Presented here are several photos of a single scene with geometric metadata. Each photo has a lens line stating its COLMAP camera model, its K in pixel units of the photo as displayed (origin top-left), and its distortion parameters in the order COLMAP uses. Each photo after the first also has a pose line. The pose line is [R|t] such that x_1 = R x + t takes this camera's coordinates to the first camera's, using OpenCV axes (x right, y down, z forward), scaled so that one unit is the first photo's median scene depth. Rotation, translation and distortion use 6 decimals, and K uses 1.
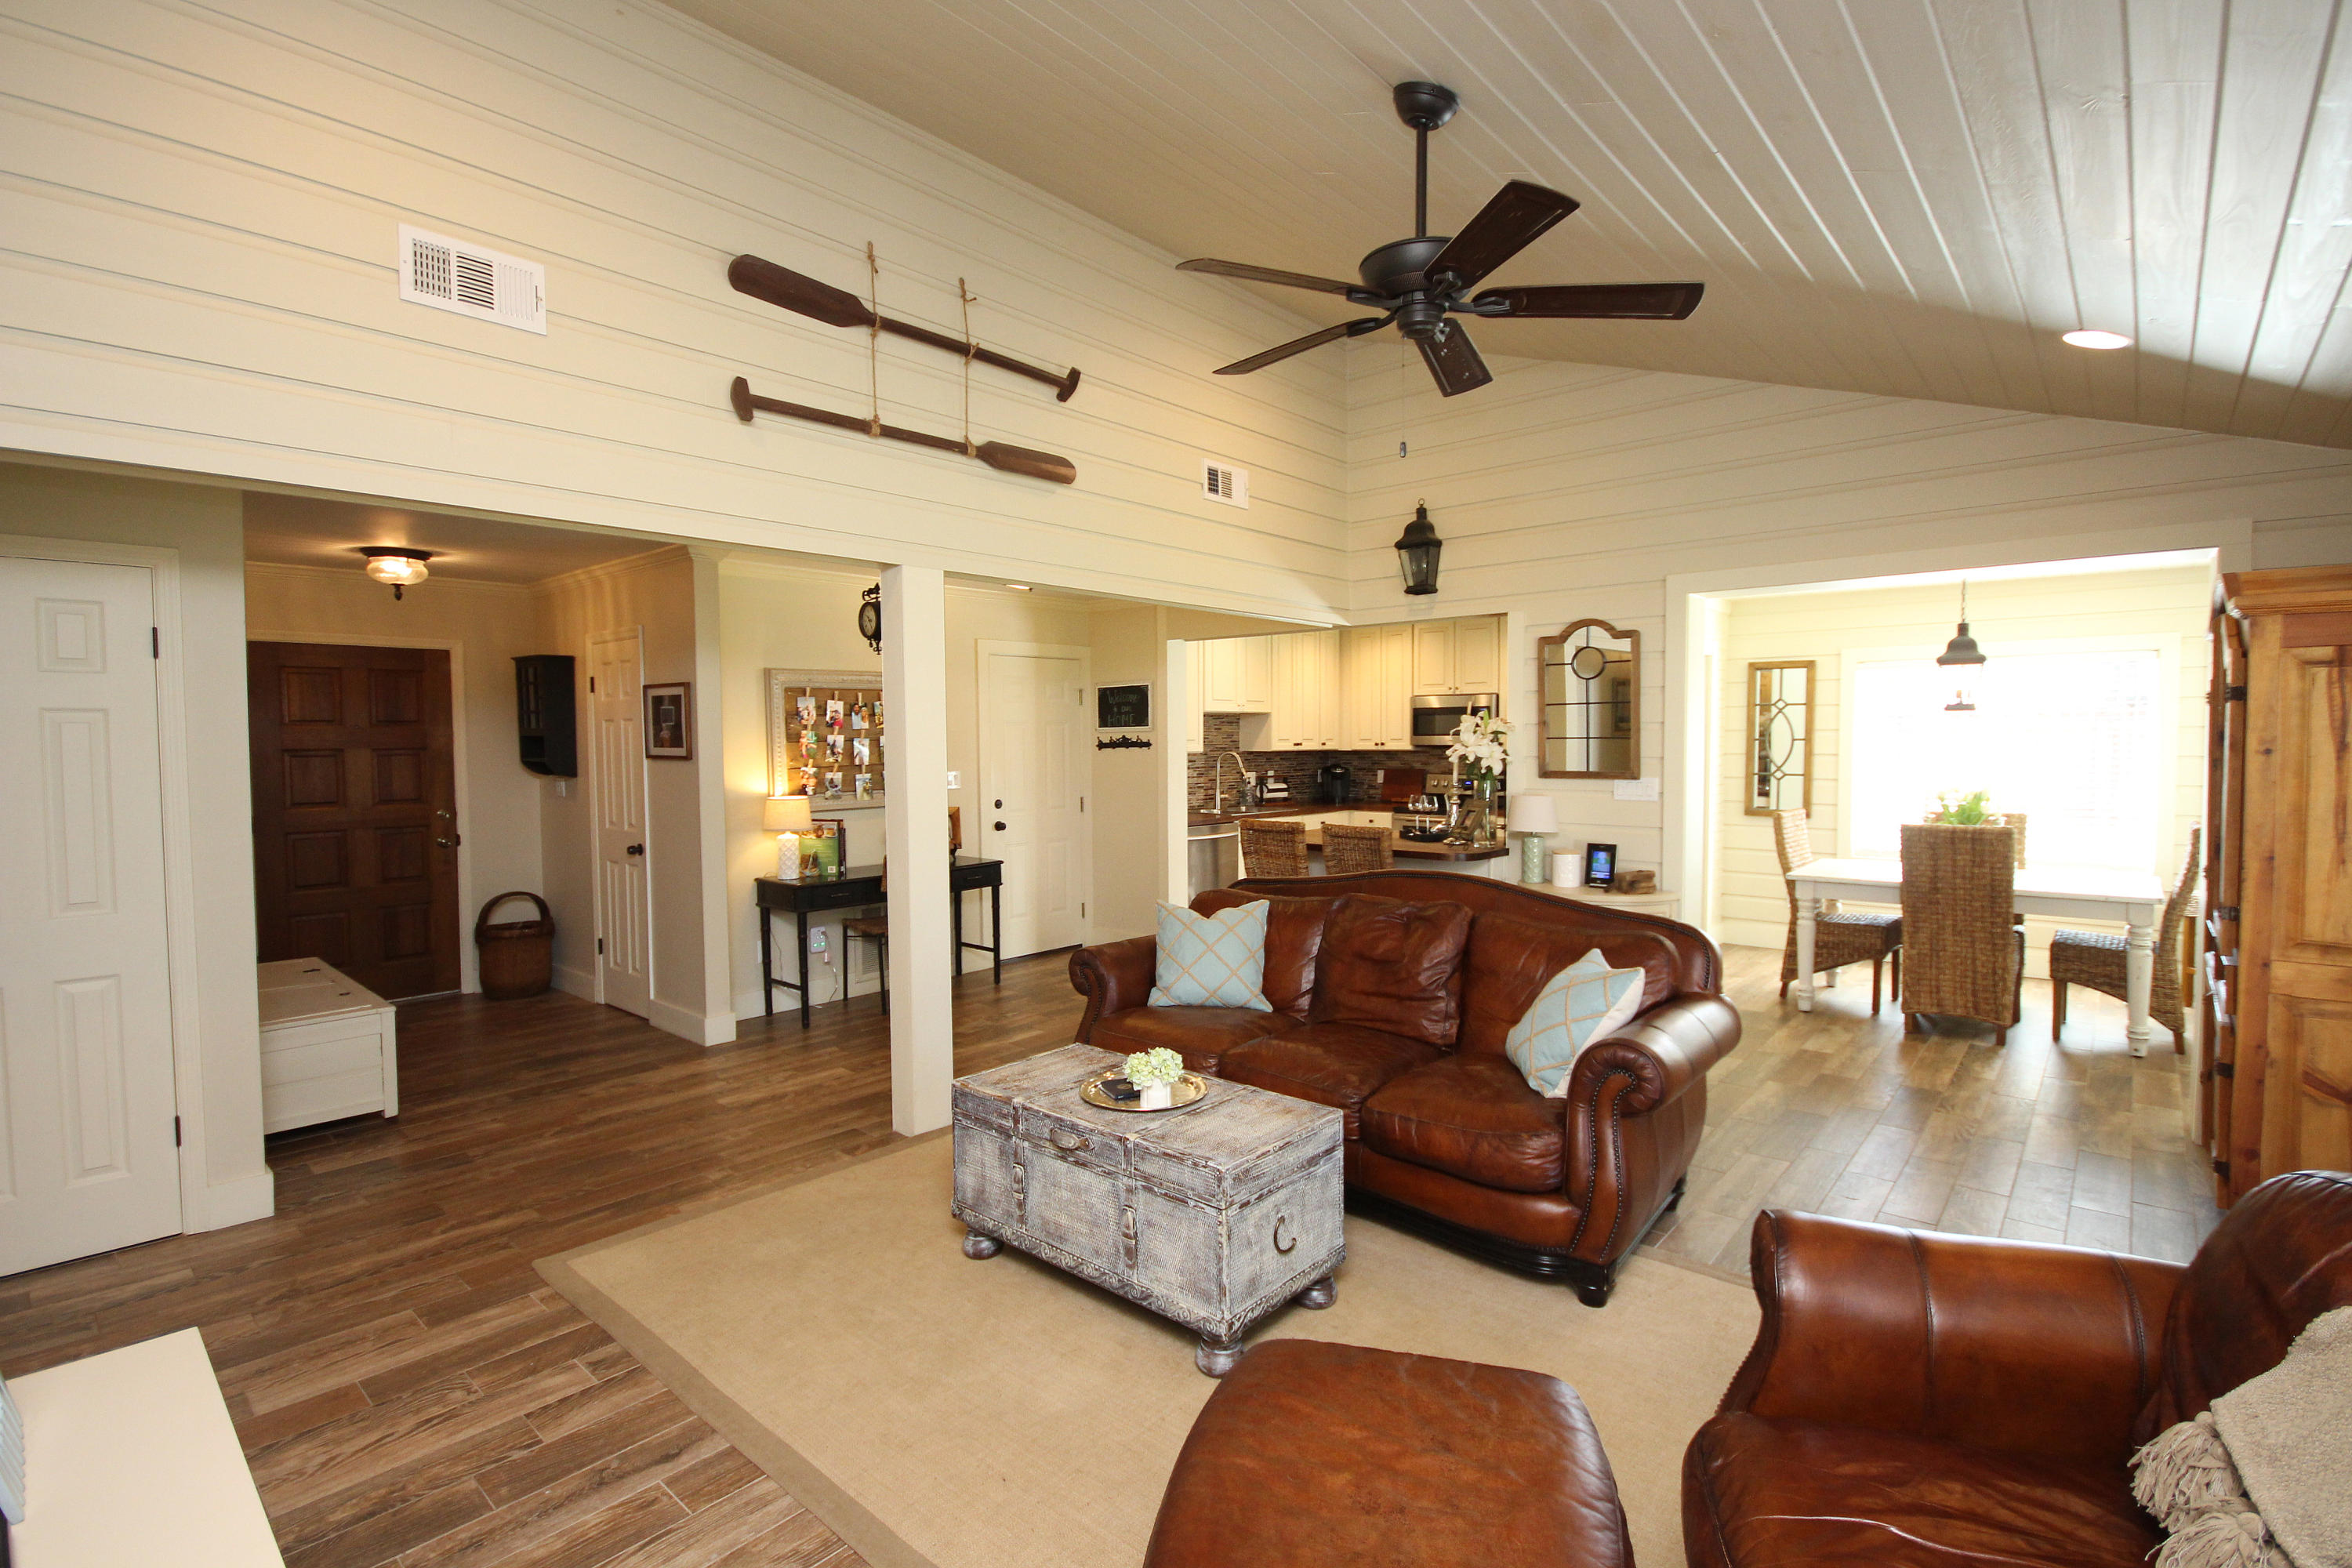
lens RADIAL K [[1084.7, 0, 1186.6], [0, 1084.7, 785.8], [0, 0, 1]] dist [-0.000186, -0.007777]
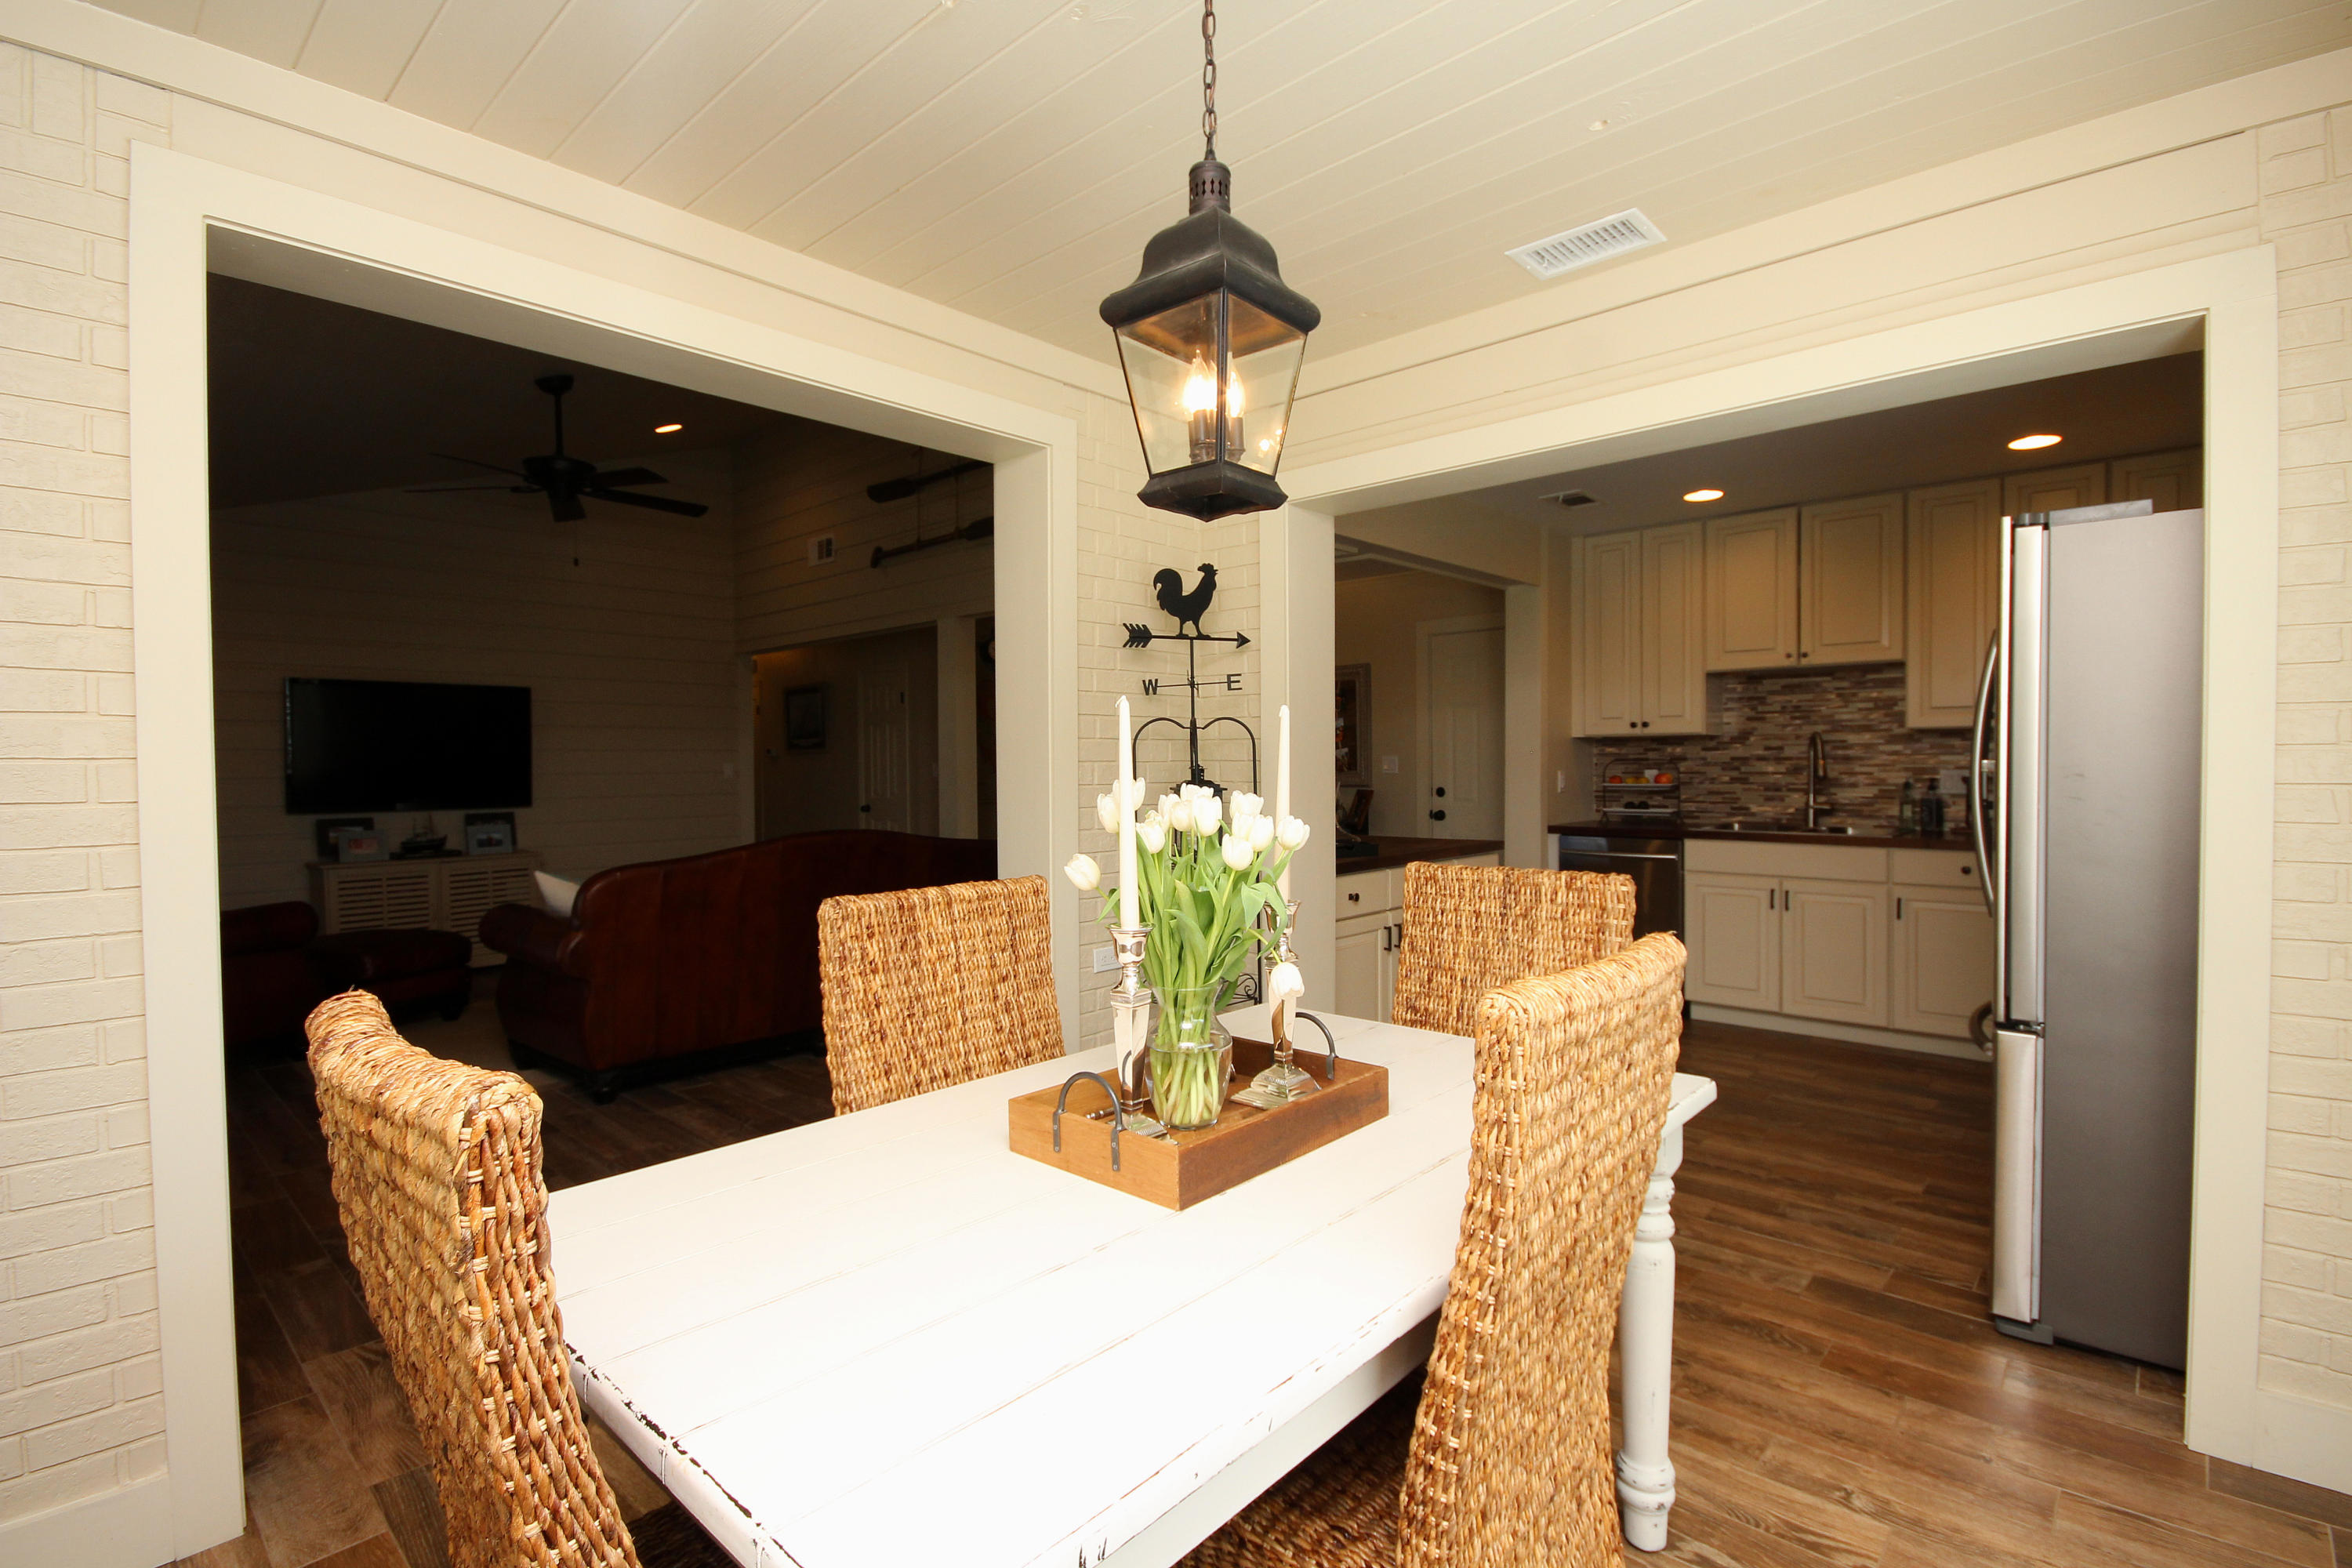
lens RADIAL K [[1084.7, 0, 1186.6], [0, 1084.7, 785.8], [0, 0, 1]] dist [-0.000186, -0.007777]
pose [[-0.013643, 0.024683, -0.999602, 0.917257], [-0.035216, 0.999063, 0.025151, -0.004858], [0.999287, 0.035545, -0.012761, 0.934539]]
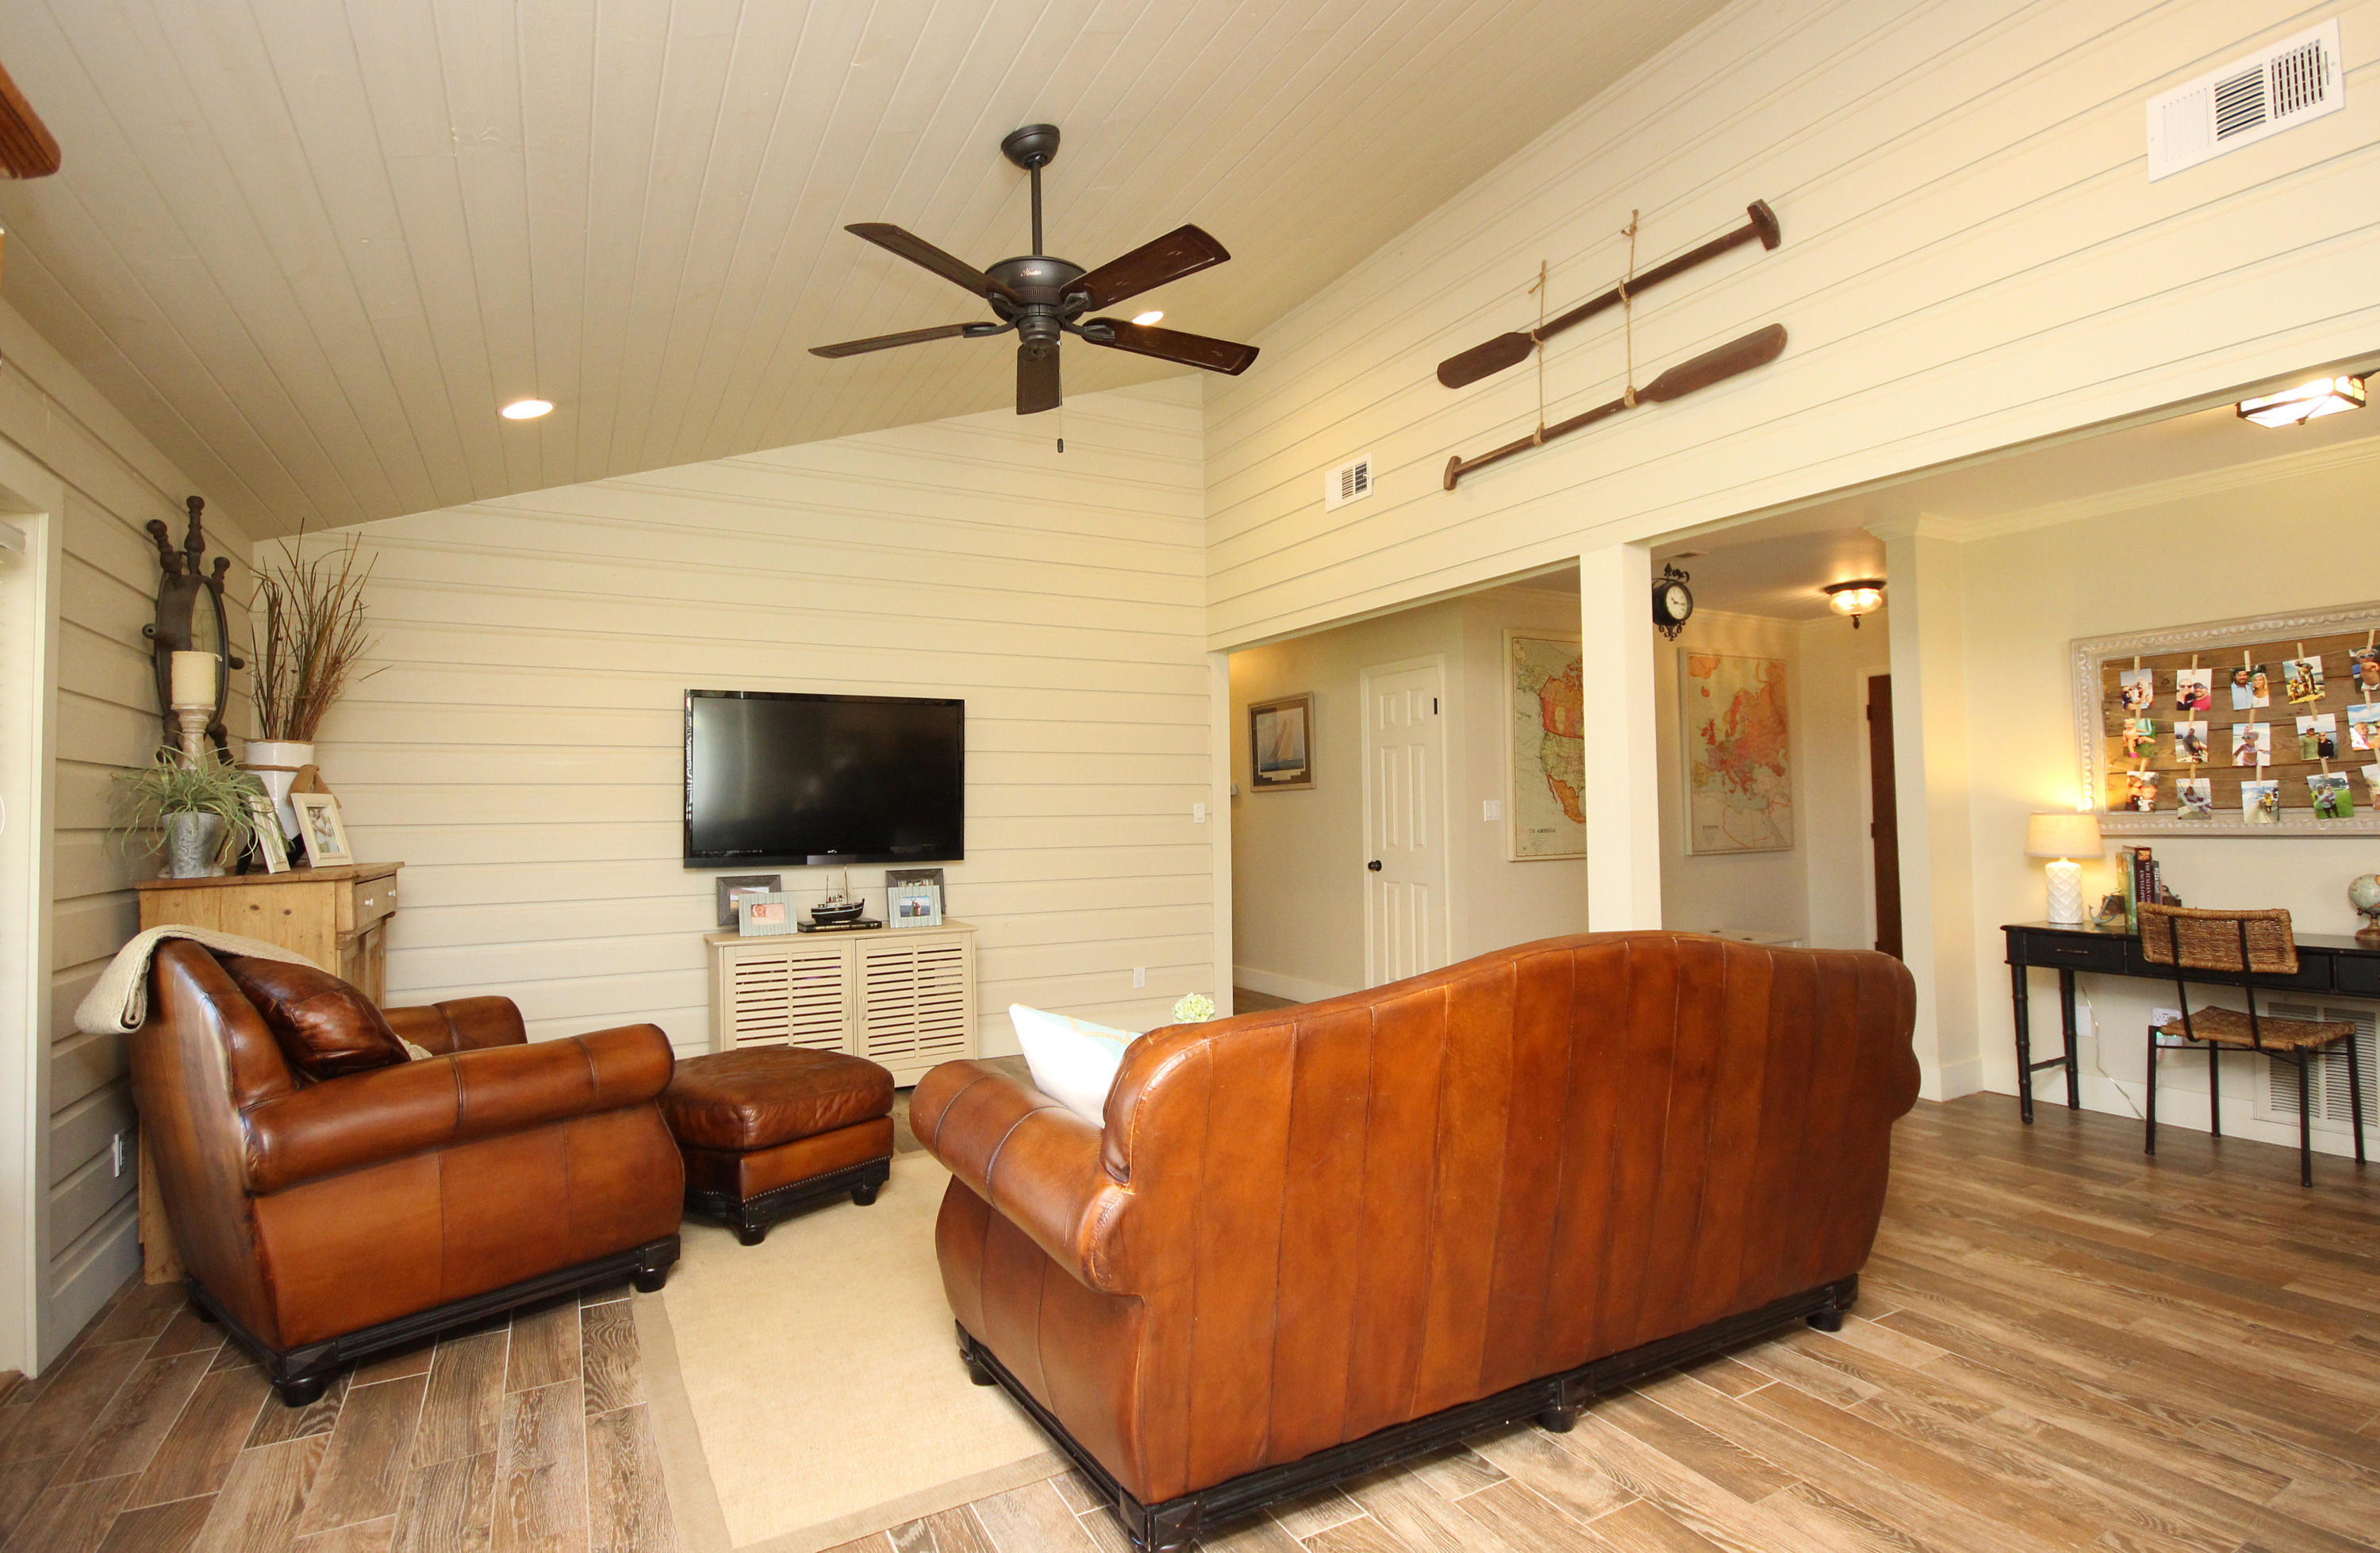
lens RADIAL K [[1142.1, 0, 1177.7], [0, 1142.1, 780.0], [0, 0, 1]] dist [0.002374, 0.000654]
pose [[-0.338983, -0.018270, -0.940615, 0.546353], [-0.026762, 0.999594, -0.009772, 0.012141], [0.940412, 0.021860, -0.339335, 0.673325]]
